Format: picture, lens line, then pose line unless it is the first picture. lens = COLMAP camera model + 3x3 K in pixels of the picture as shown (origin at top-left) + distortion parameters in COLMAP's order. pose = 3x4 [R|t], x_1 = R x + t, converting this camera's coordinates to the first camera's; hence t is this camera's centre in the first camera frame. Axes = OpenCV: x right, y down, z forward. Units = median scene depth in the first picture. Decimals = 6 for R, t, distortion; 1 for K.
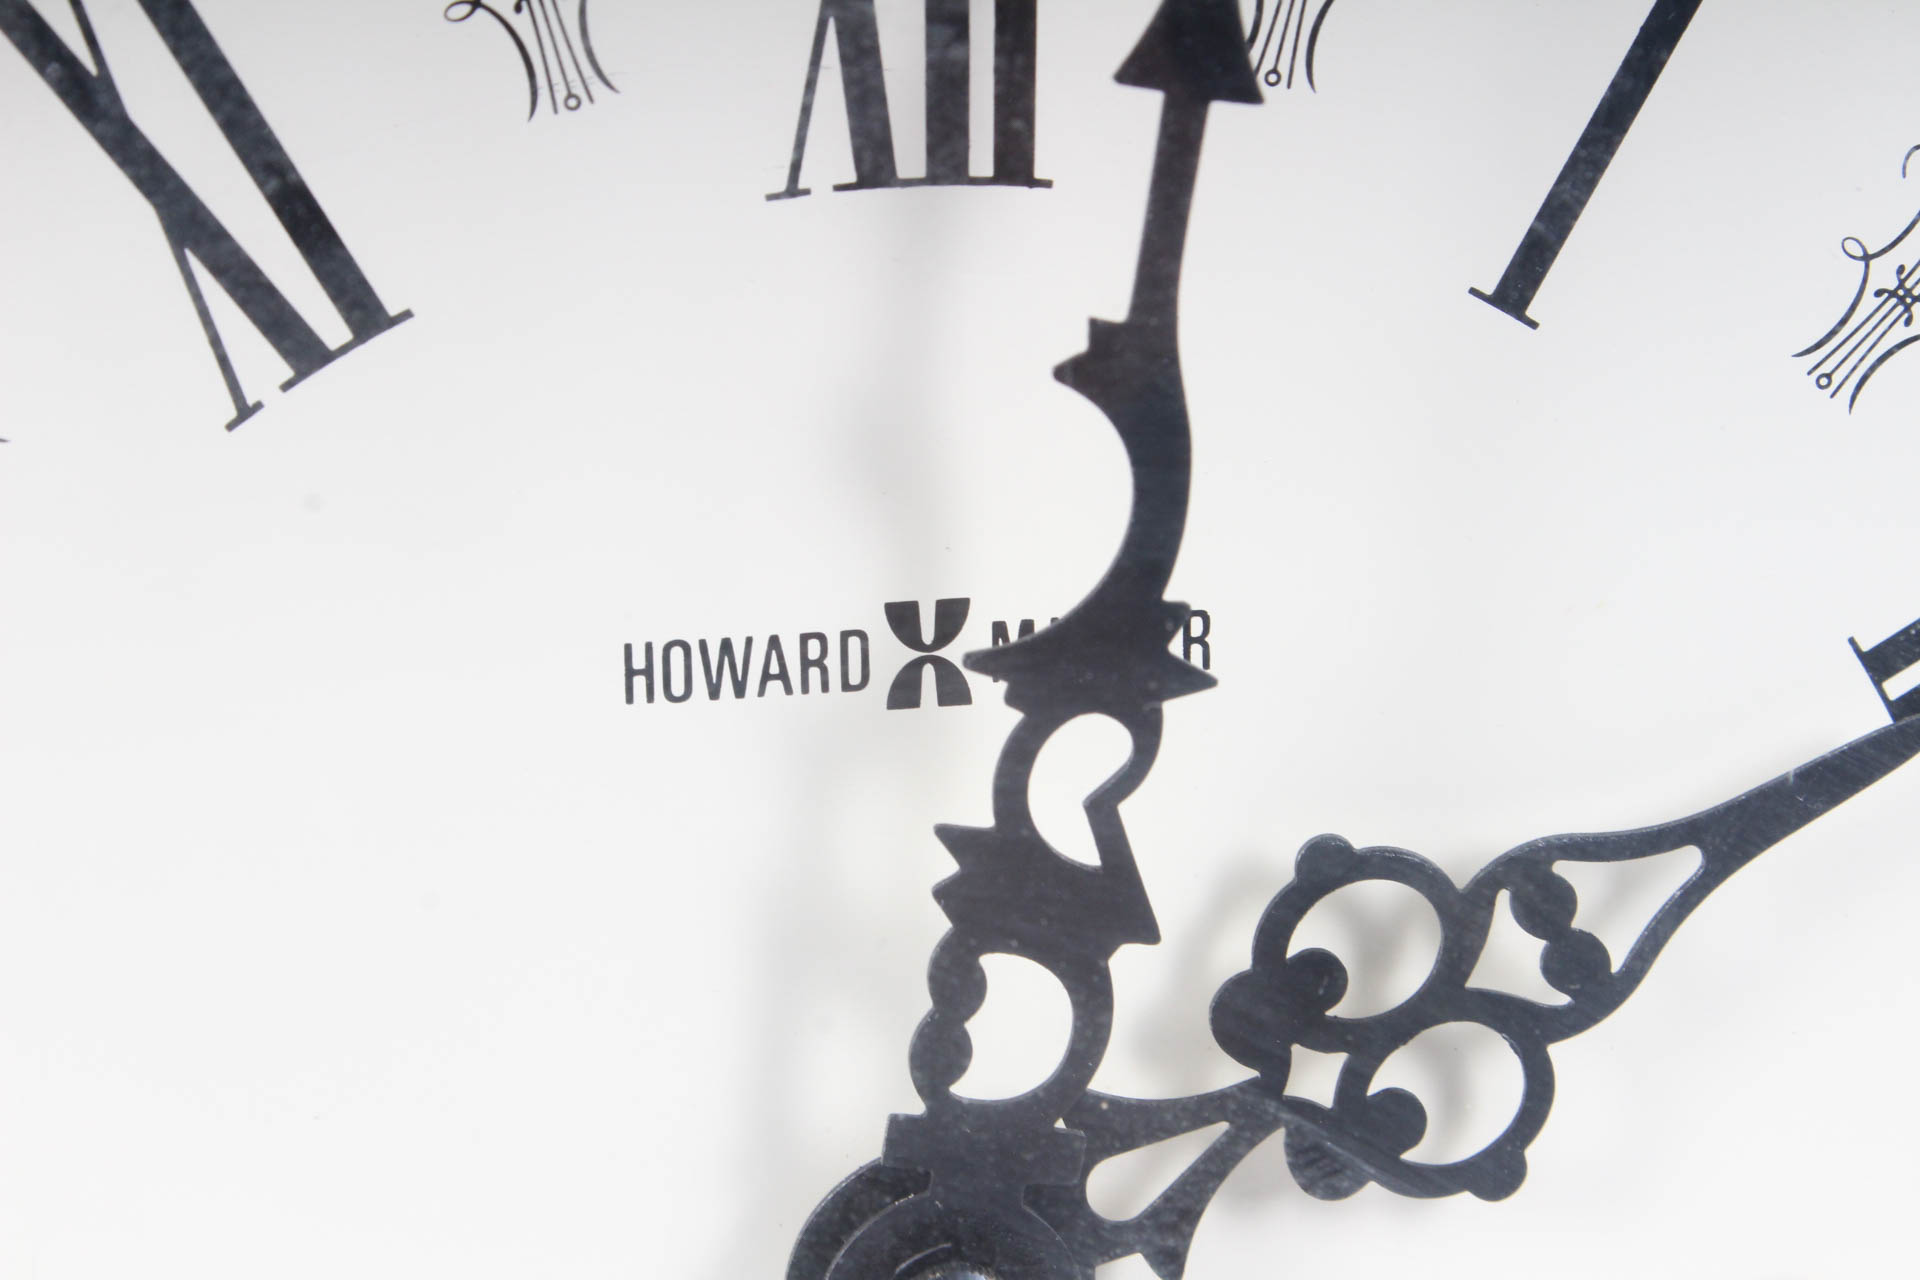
lens RADIAL K [[4342.3, 0, 948.8], [0, 4342.3, 634.9], [0, 0, 1]] dist [0.074949, 0.000000]
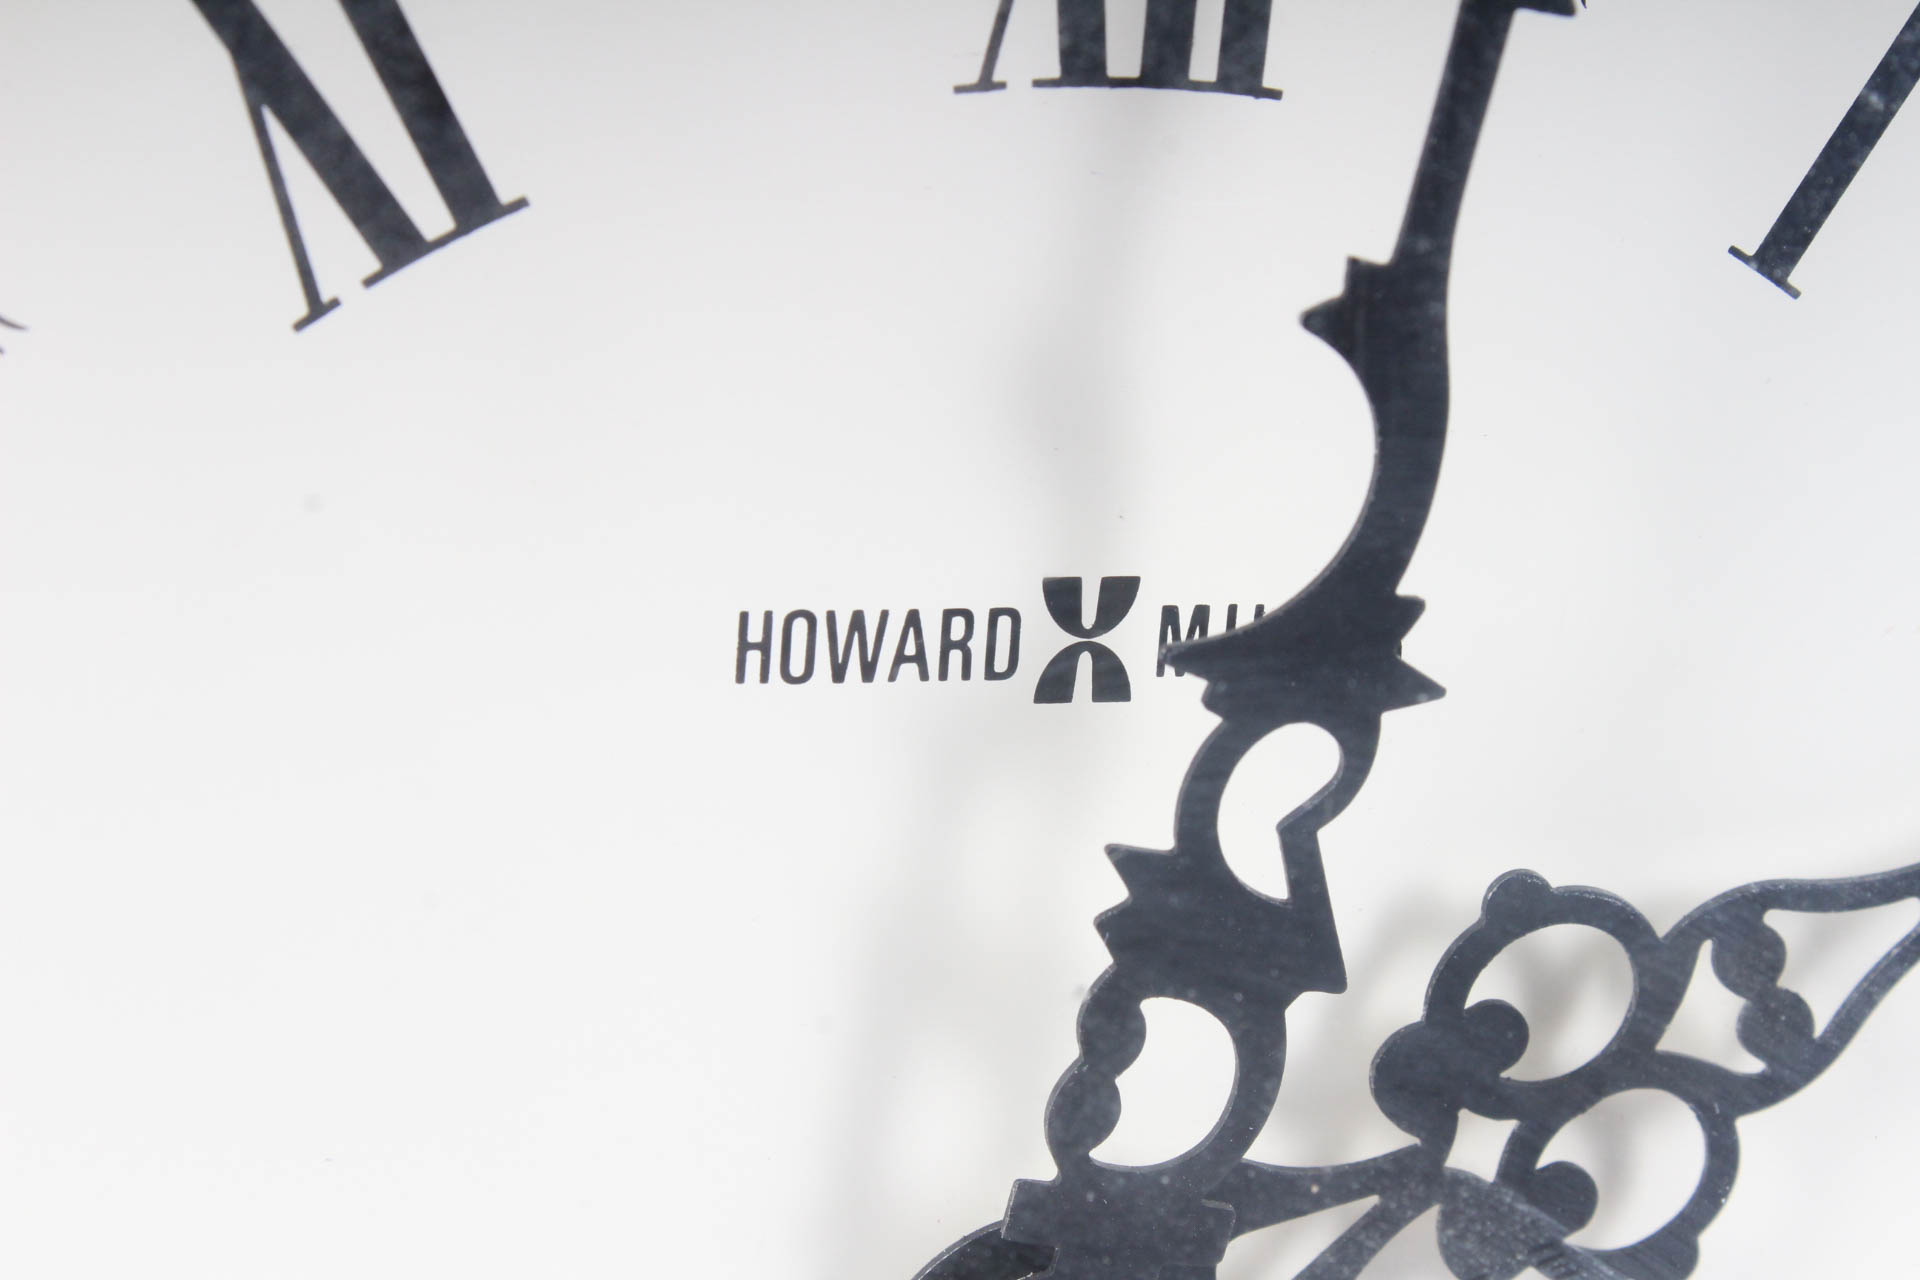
lens RADIAL K [[4342.3, 0, 968.4], [0, 4342.3, 639.7], [0, 0, 1]] dist [0.074949, 0.000000]
pose [[0.989362, 0.047755, 0.137414, -0.145577], [-0.050462, 0.998593, 0.016284, -0.008408], [-0.136443, -0.023045, 0.990380, 0.164696]]
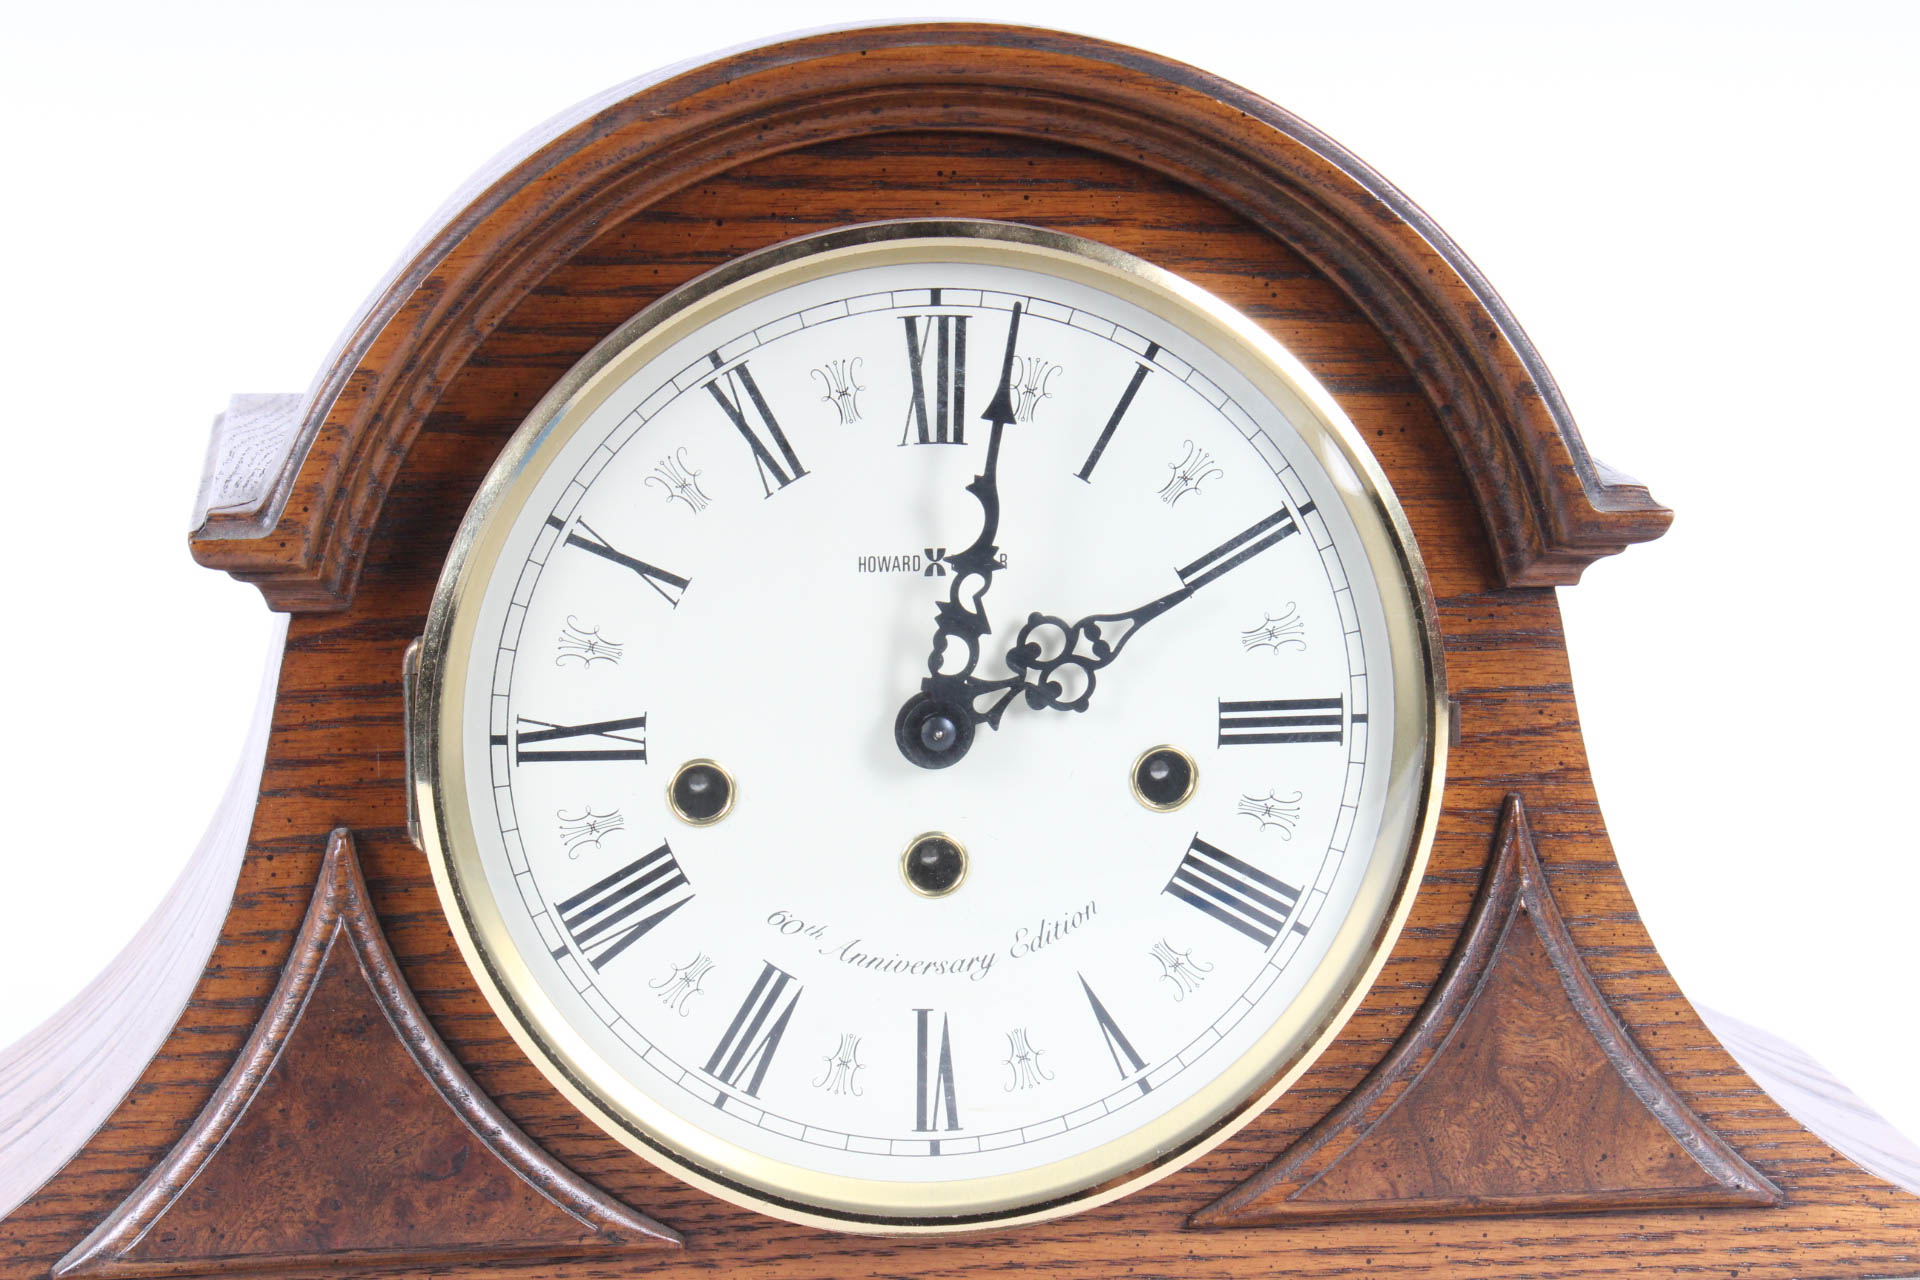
lens RADIAL K [[4342.3, 0, 921.5], [0, 4342.3, 645.8], [0, 0, 1]] dist [0.074949, 0.000000]
pose [[0.999422, 0.020209, -0.027354, 0.093609], [-0.022825, 0.994826, -0.098995, 0.476549], [0.025212, 0.099562, 0.994712, -2.956695]]
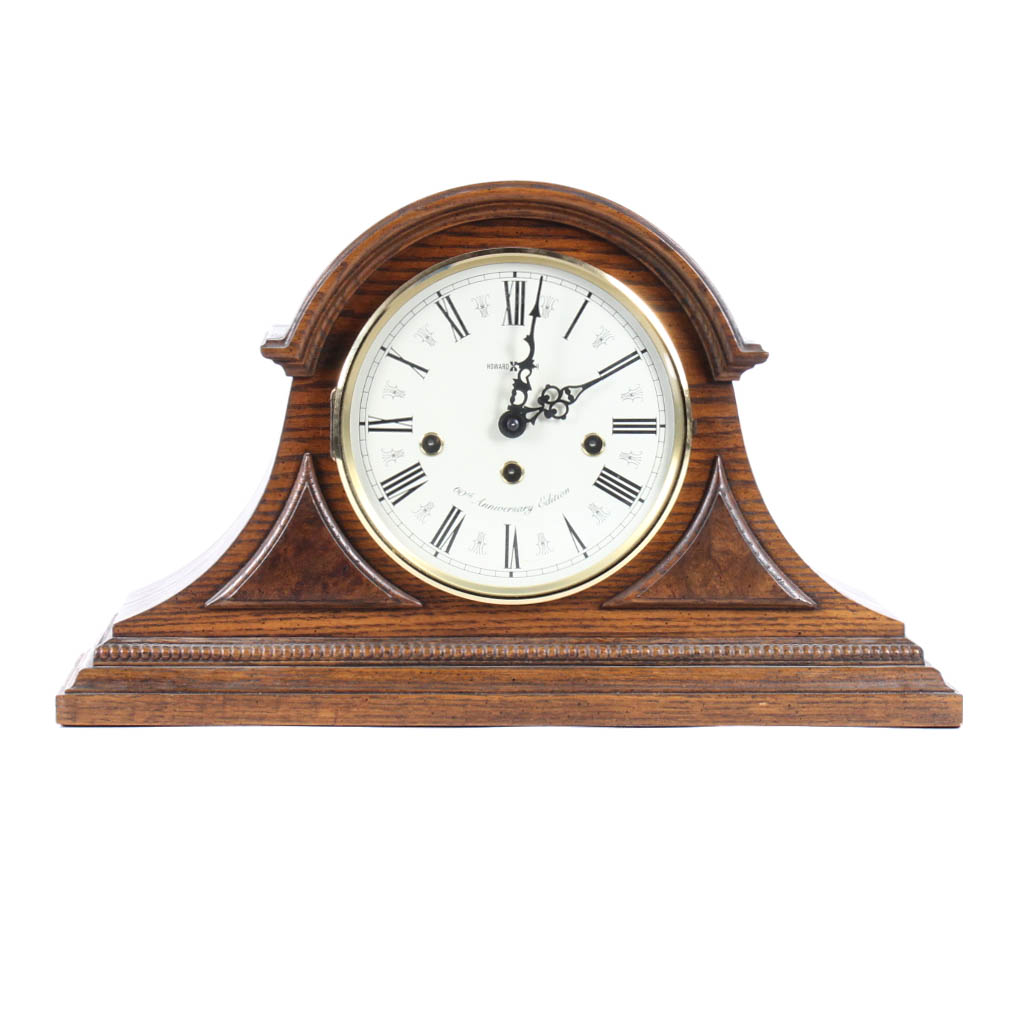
lens RADIAL K [[3386.1, 0, 506.6], [0, 3386.1, 507.1], [0, 0, 1]] dist [0.038194, 0.000000]
pose [[0.994004, 0.036657, -0.103018, 0.920423], [-0.054958, 0.981971, -0.180864, 2.006599], [0.094531, 0.185441, 0.978098, -7.751857]]
